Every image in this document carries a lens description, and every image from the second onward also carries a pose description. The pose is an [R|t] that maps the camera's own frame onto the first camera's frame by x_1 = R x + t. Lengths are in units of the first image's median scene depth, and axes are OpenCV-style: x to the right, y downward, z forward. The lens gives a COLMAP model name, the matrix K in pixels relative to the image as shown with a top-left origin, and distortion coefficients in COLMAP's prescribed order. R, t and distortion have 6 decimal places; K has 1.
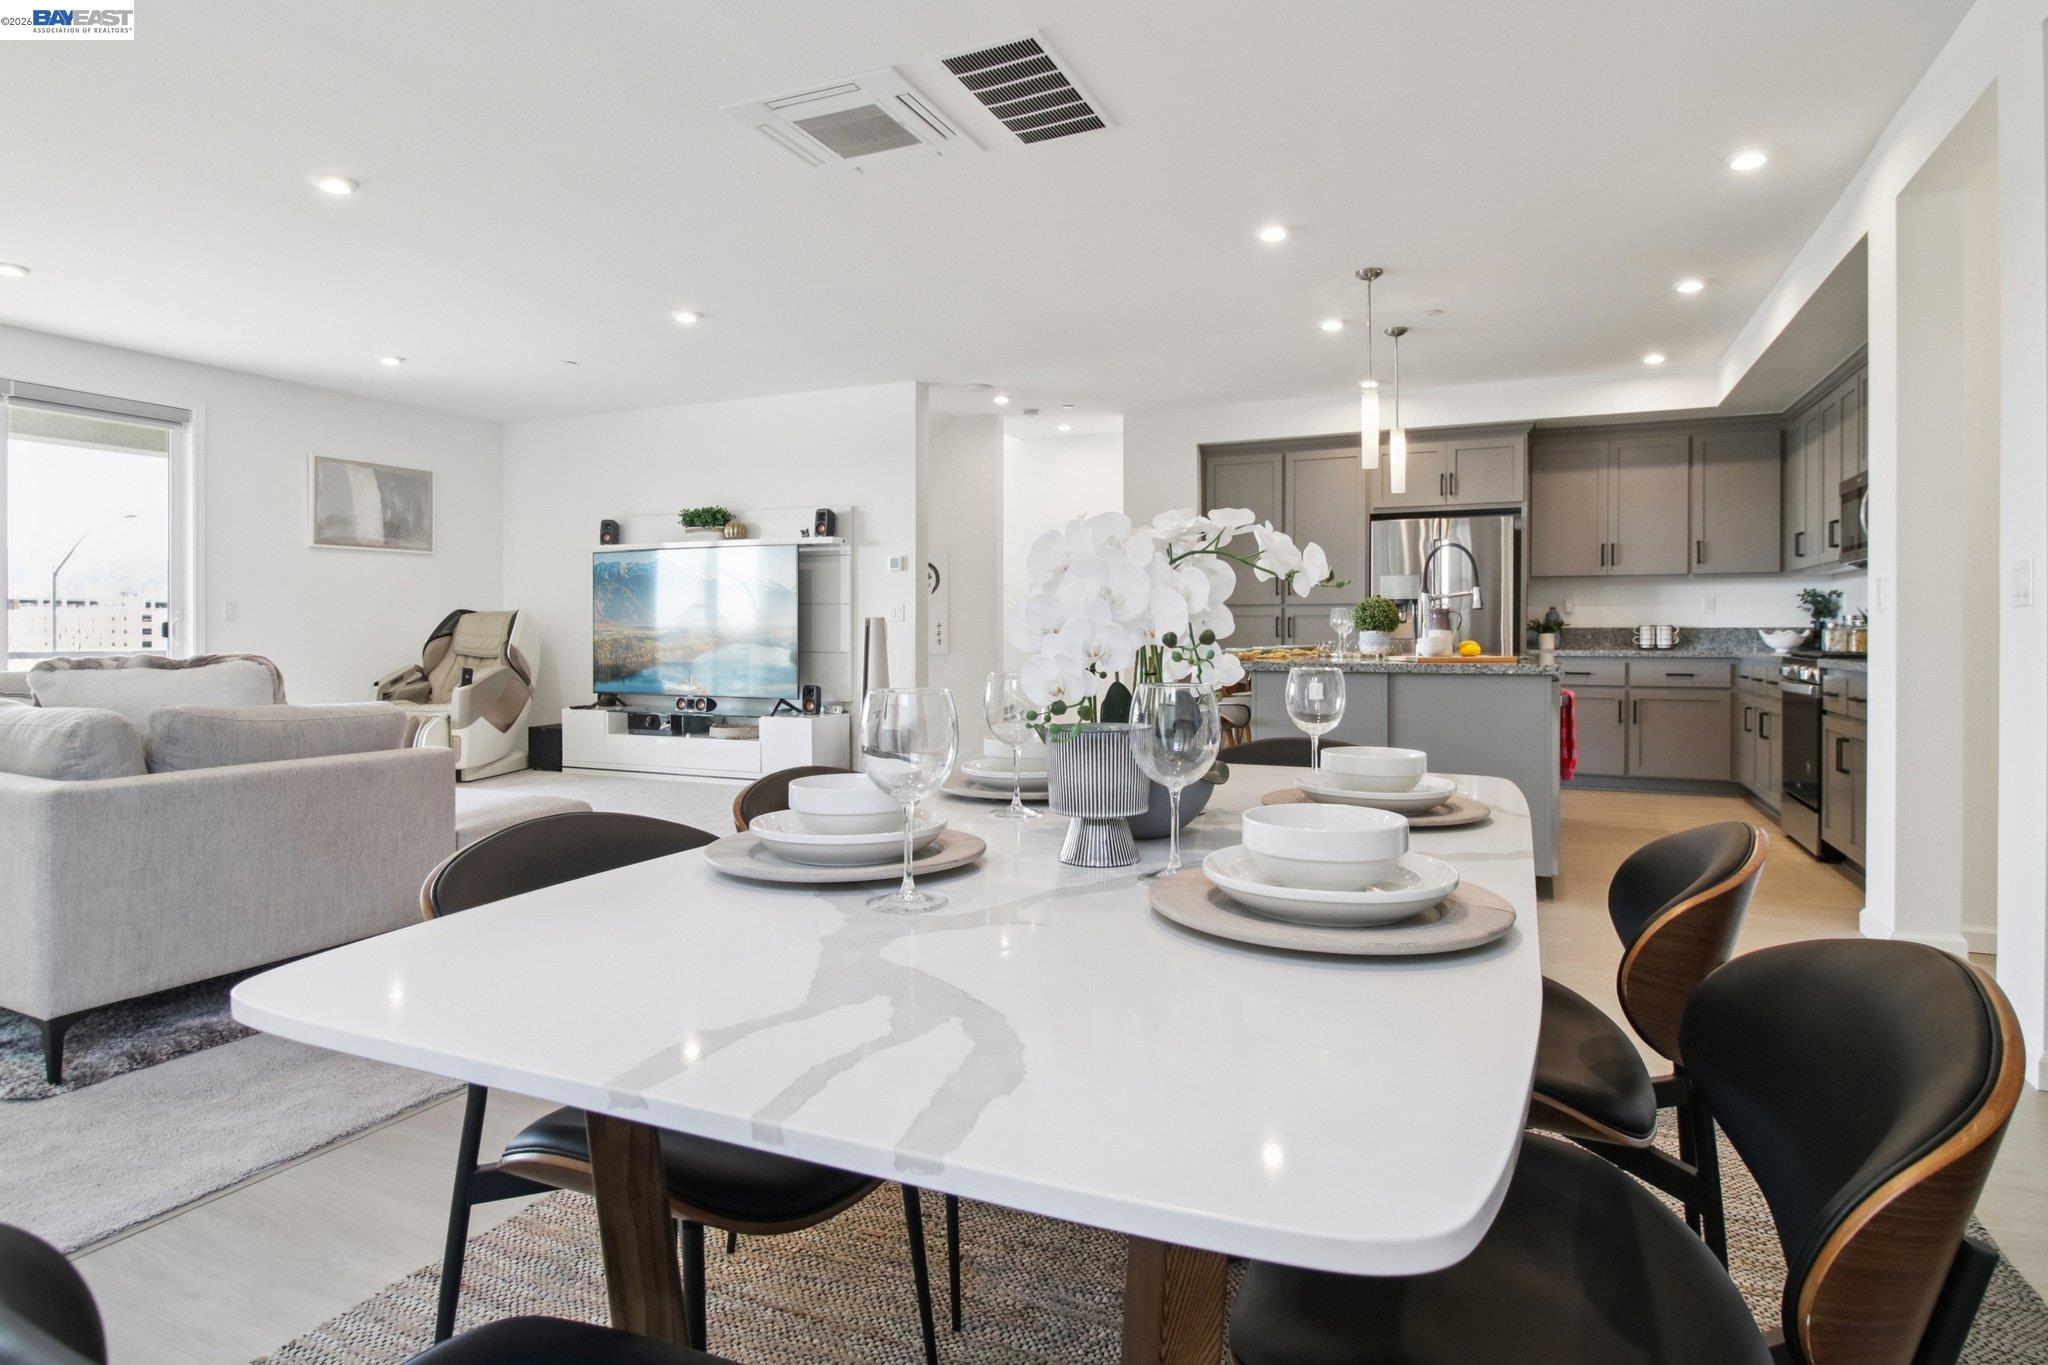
lens RADIAL K [[1147.9, 0, 1038.0], [0, 1147.9, 656.0], [0, 0, 1]] dist [0.007039, -0.000810]
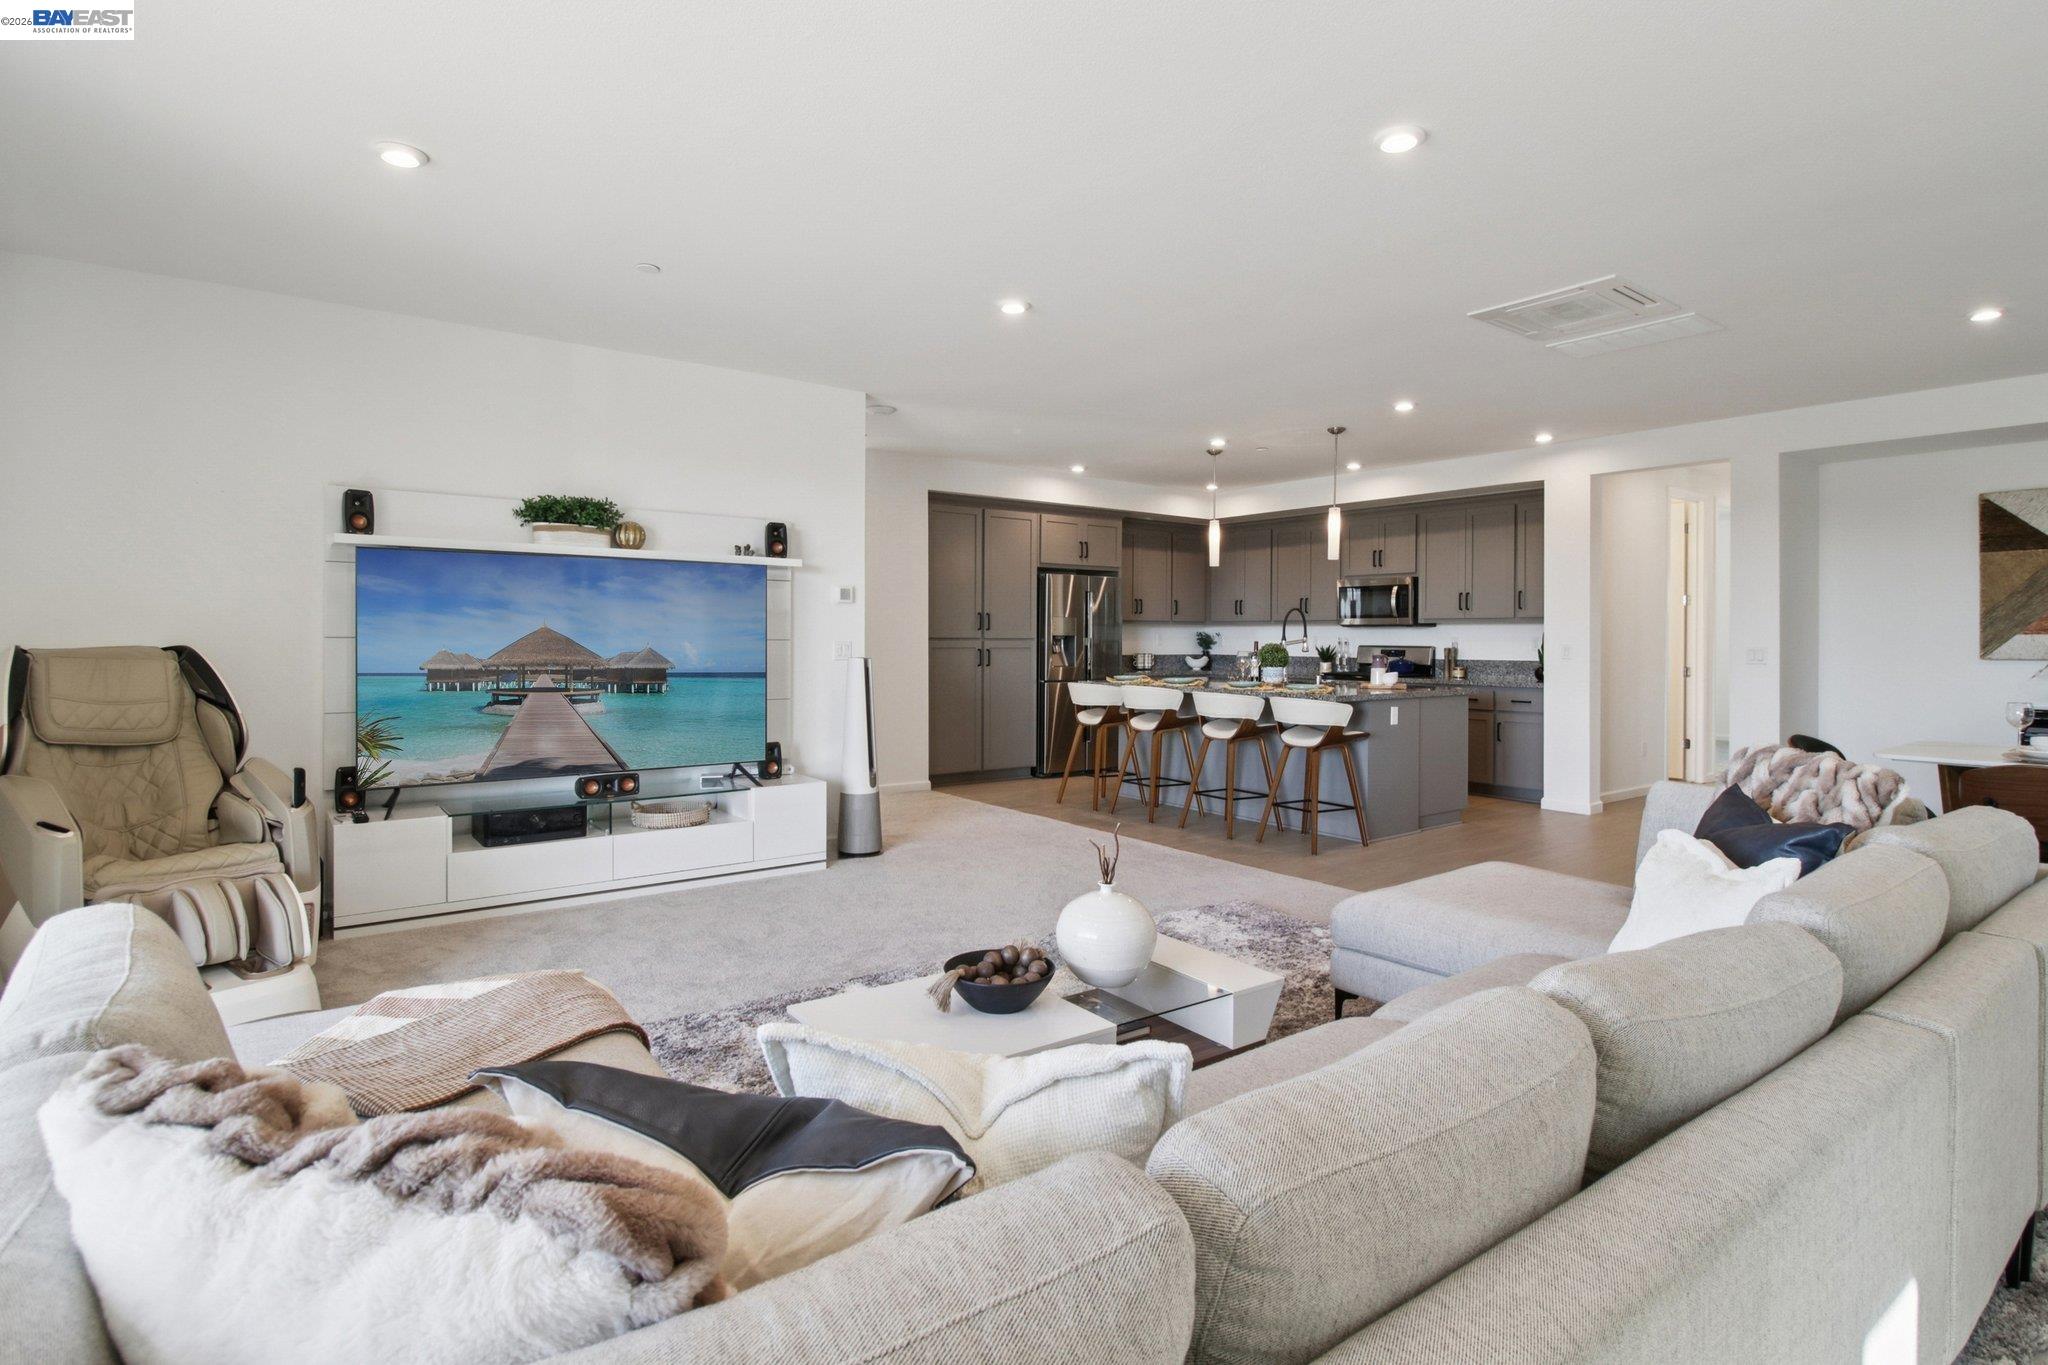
lens RADIAL K [[1044.6, 0, 1030.7], [0, 1044.6, 663.3], [0, 0, 1]] dist [-0.015486, -0.000116]
pose [[0.457543, -0.021114, 0.888937, -0.784441], [0.014555, 0.999762, 0.016255, -0.039925], [-0.889069, 0.005501, 0.457741, 0.522669]]
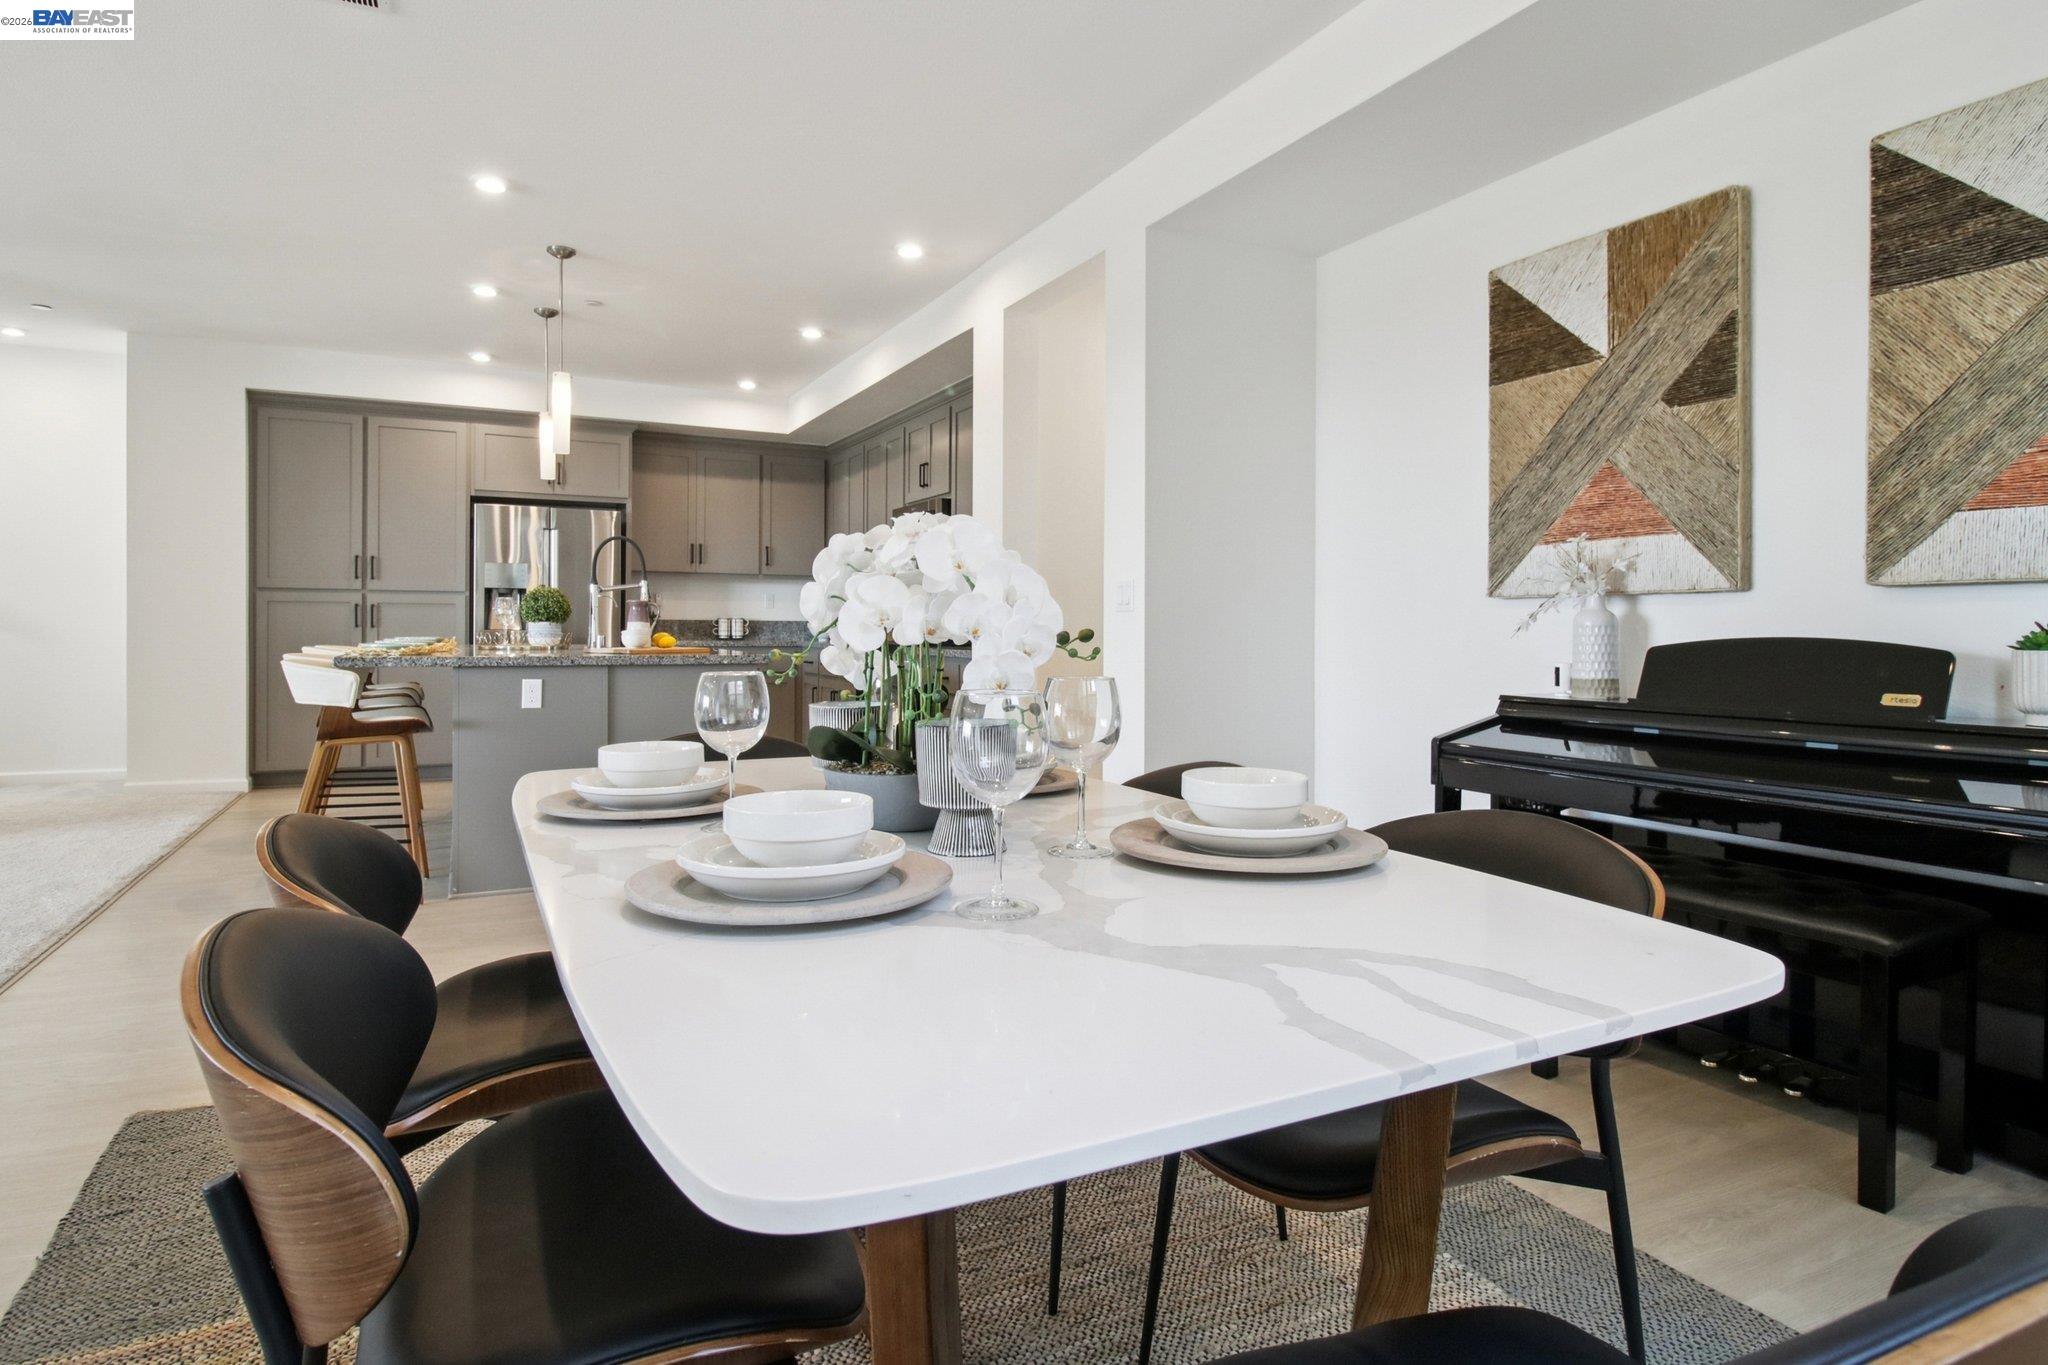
lens RADIAL K [[1147.9, 0, 1018.9], [0, 1147.9, 645.8], [0, 0, 1]] dist [0.007039, -0.000810]
pose [[0.624246, -0.009167, 0.781174, -0.175009], [0.008900, 0.999950, 0.004622, -0.002422], [-0.781177, 0.004067, 0.624296, 0.076507]]
